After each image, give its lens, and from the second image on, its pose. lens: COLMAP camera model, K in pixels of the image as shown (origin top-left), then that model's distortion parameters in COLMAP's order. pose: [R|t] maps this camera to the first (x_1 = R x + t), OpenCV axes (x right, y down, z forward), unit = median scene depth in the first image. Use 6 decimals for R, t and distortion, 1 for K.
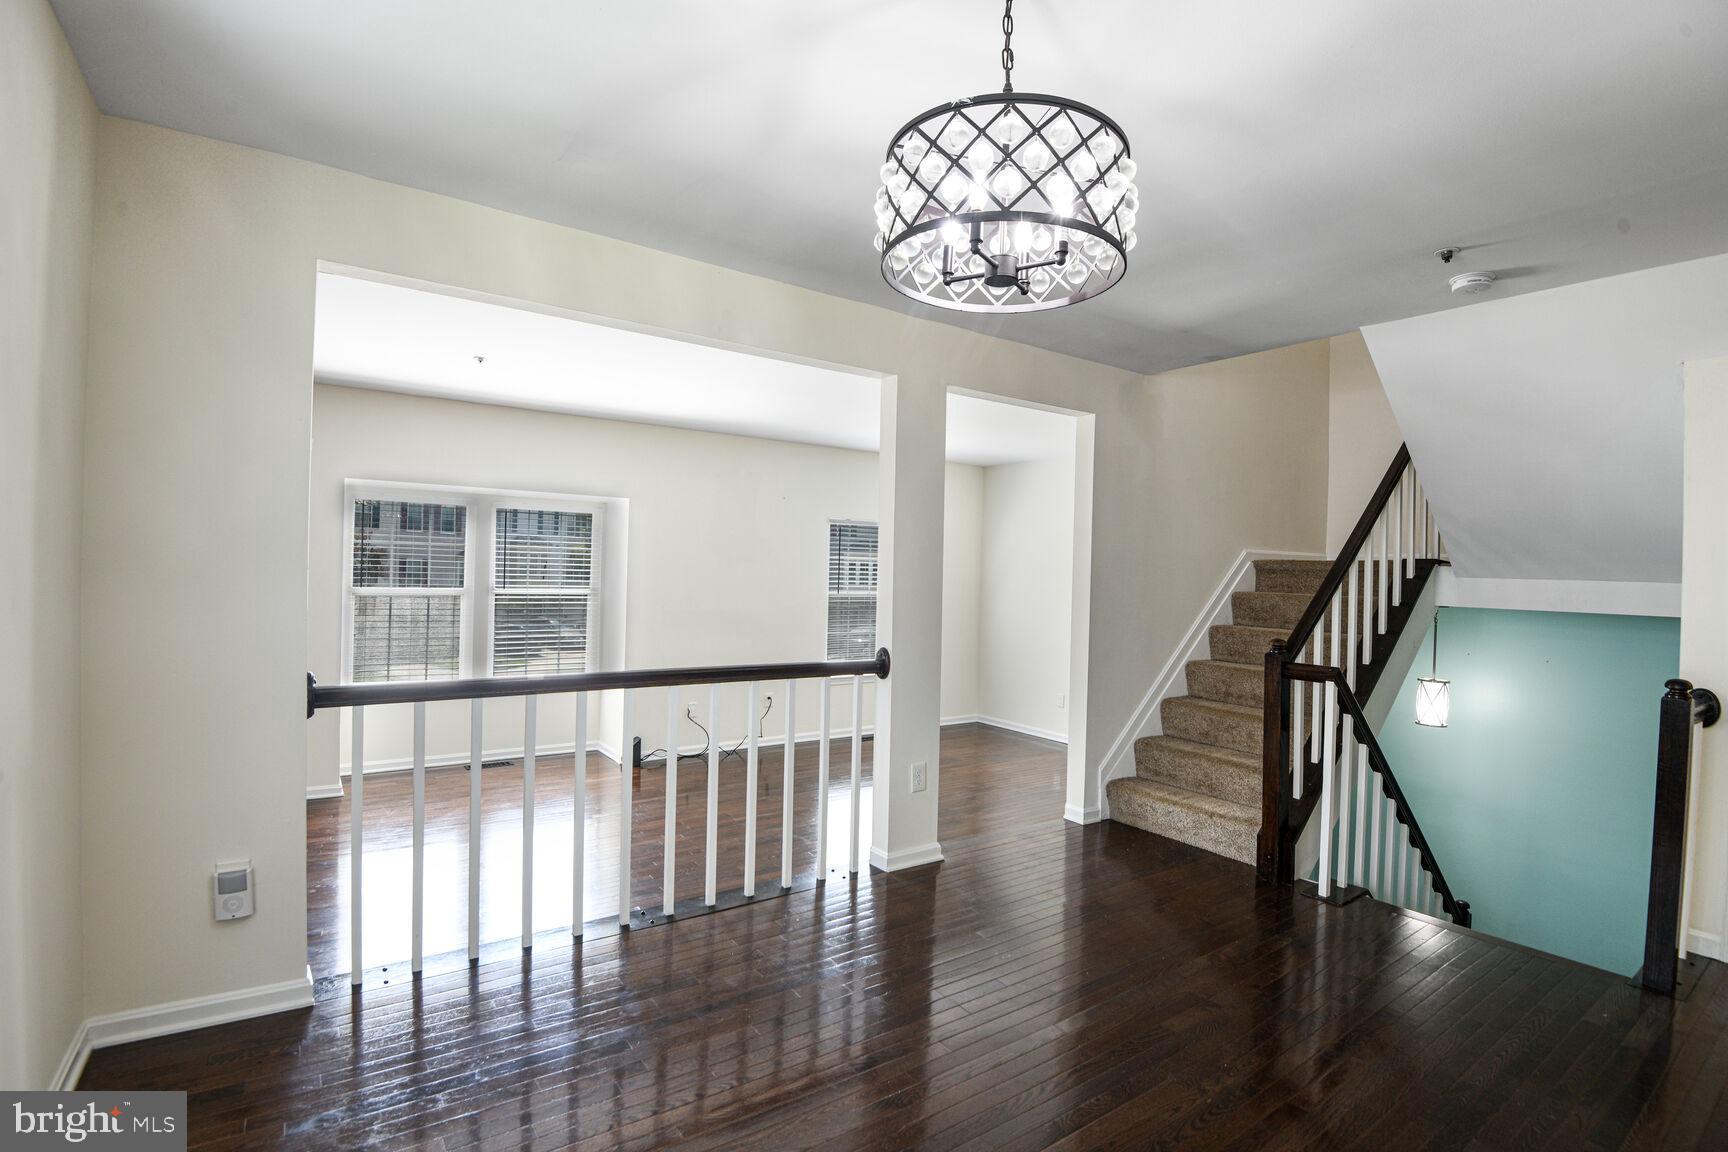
lens RADIAL K [[829.2, 0, 867.6], [0, 829.2, 568.1], [0, 0, 1]] dist [-0.013629, -0.017865]
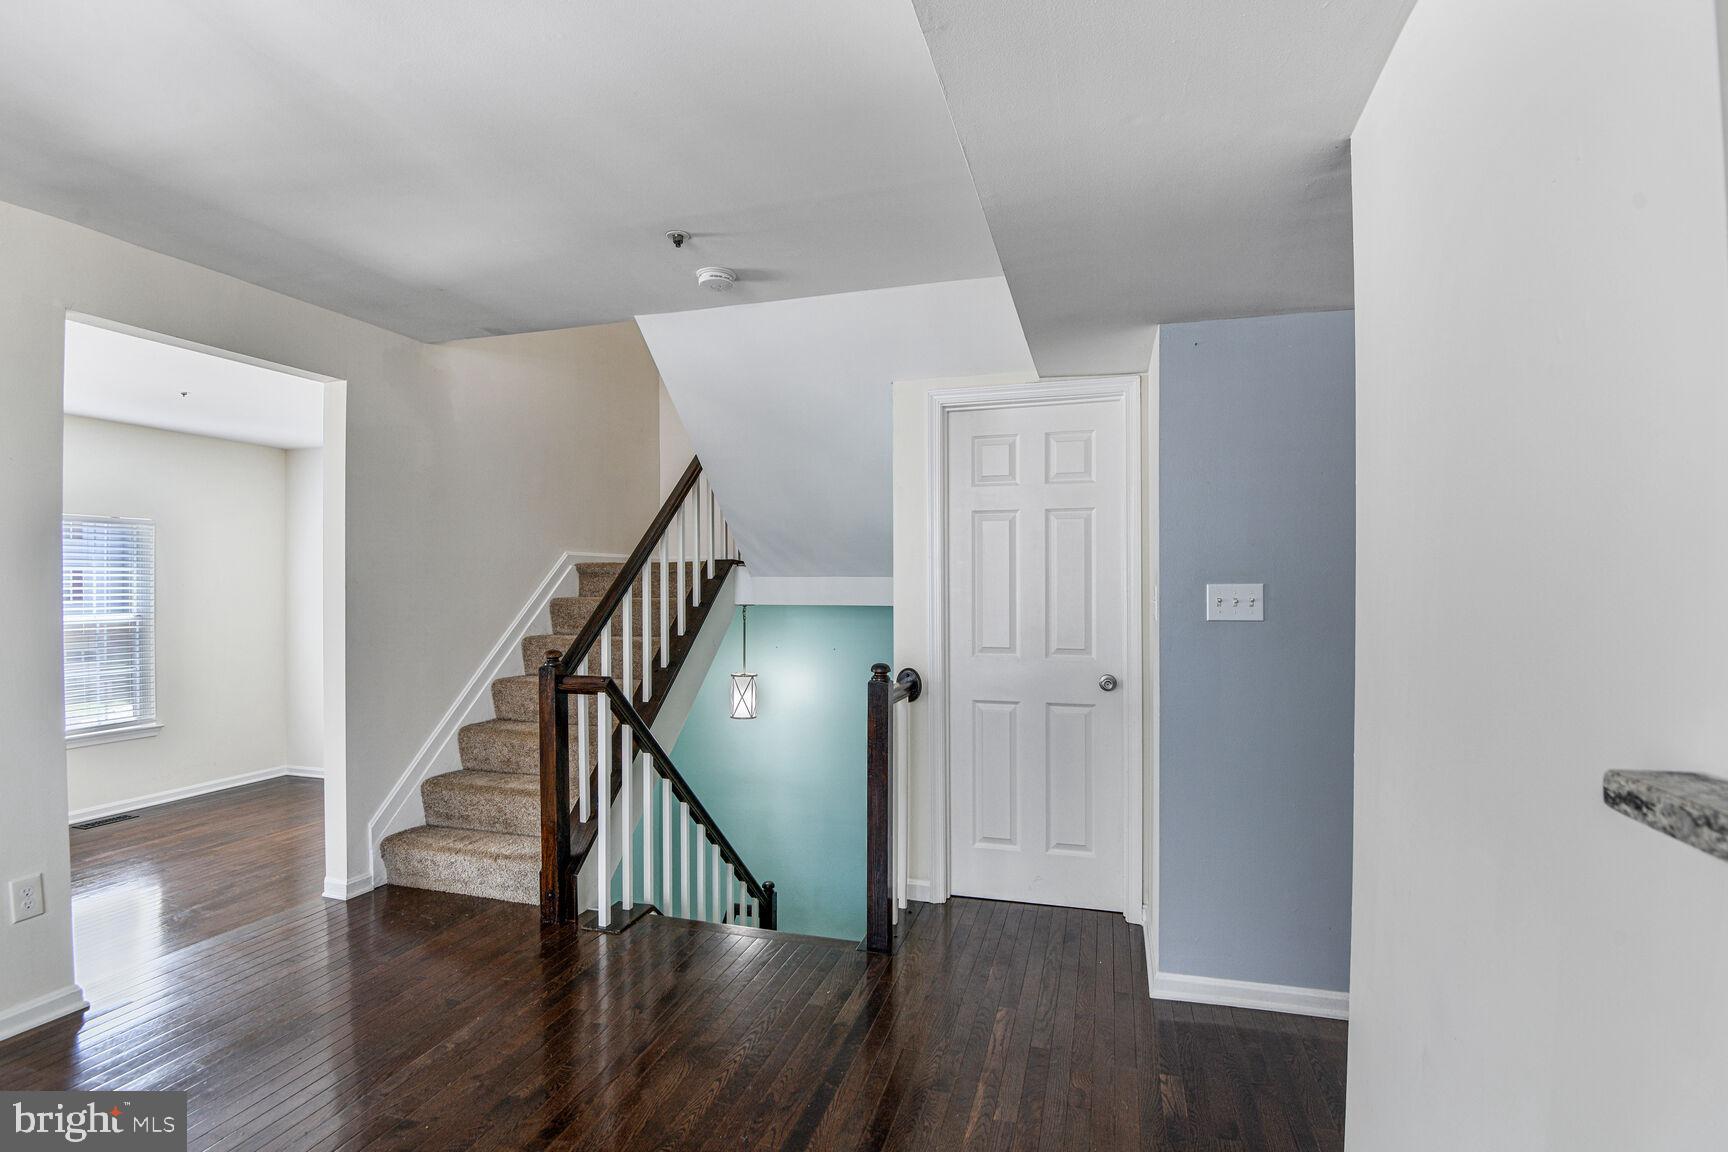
lens RADIAL K [[890.5, 0, 864.0], [0, 890.5, 576.0], [0, 0, 1]] dist [-0.001752, -0.017579]
pose [[0.769403, -0.022344, 0.638373, 0.115033], [0.020806, 0.999734, 0.009914, 0.002597], [-0.638425, 0.005654, 0.769664, 0.032529]]
